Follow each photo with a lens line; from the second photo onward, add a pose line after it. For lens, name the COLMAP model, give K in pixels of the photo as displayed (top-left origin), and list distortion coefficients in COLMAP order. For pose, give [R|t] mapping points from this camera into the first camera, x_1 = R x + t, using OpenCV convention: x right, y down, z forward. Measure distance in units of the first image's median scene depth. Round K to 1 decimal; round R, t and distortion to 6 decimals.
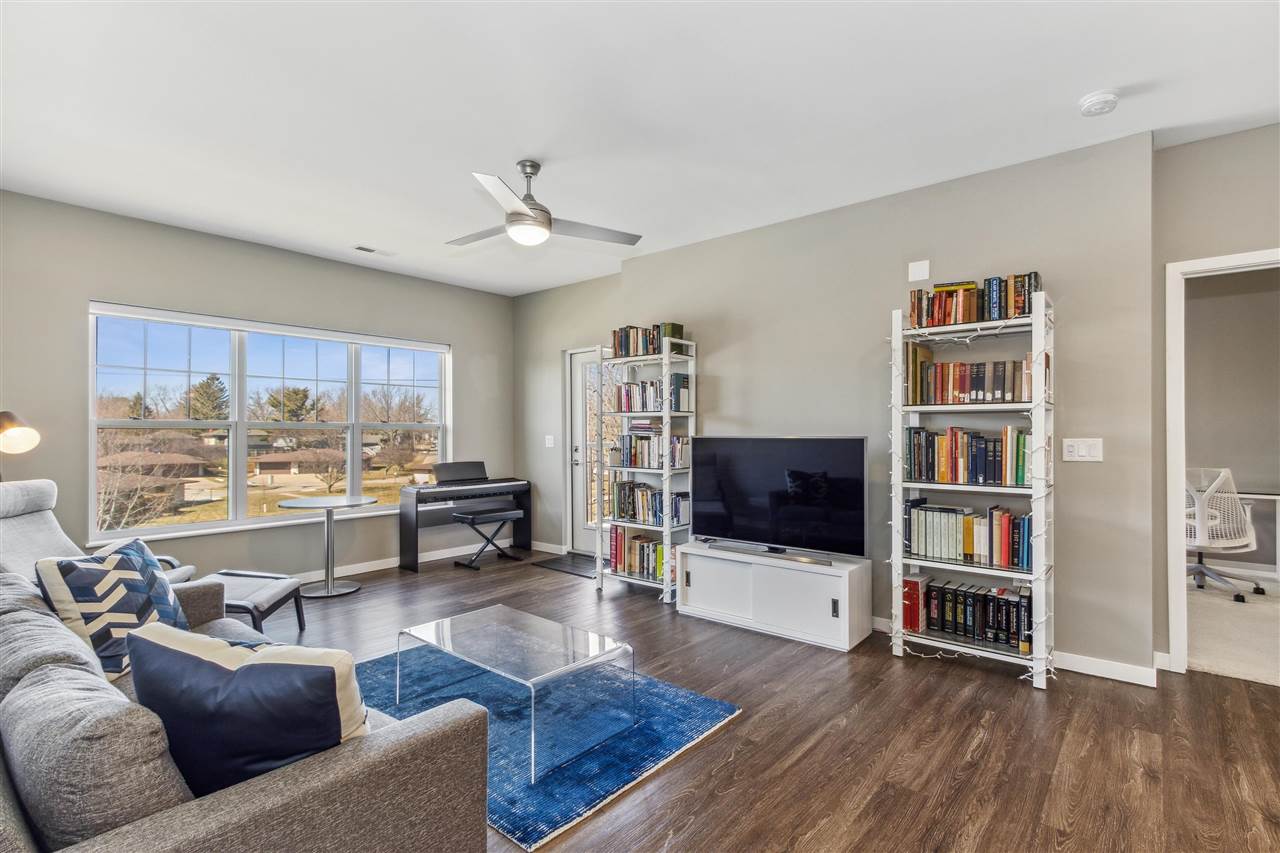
lens RADIAL K [[598.4, 0, 627.4], [0, 598.4, 434.1], [0, 0, 1]] dist [-0.001340, 0.000874]
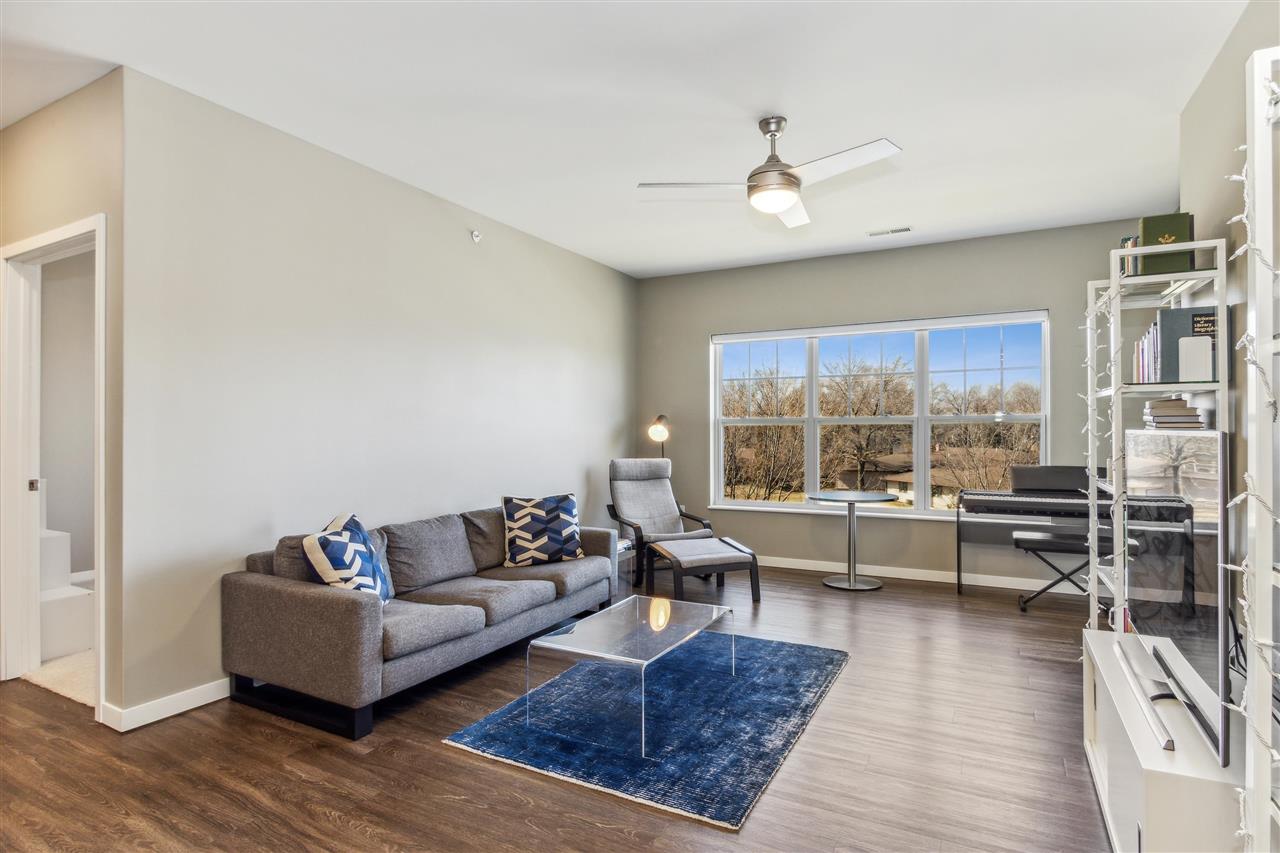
lens RADIAL K [[654.9, 0, 635.6], [0, 654.9, 430.8], [0, 0, 1]] dist [-0.019379, -0.000449]
pose [[0.237849, -0.001761, -0.971300, 0.521758], [-0.000303, 0.999998, -0.001887, 0.005314], [0.971302, 0.000743, 0.237848, 0.418966]]
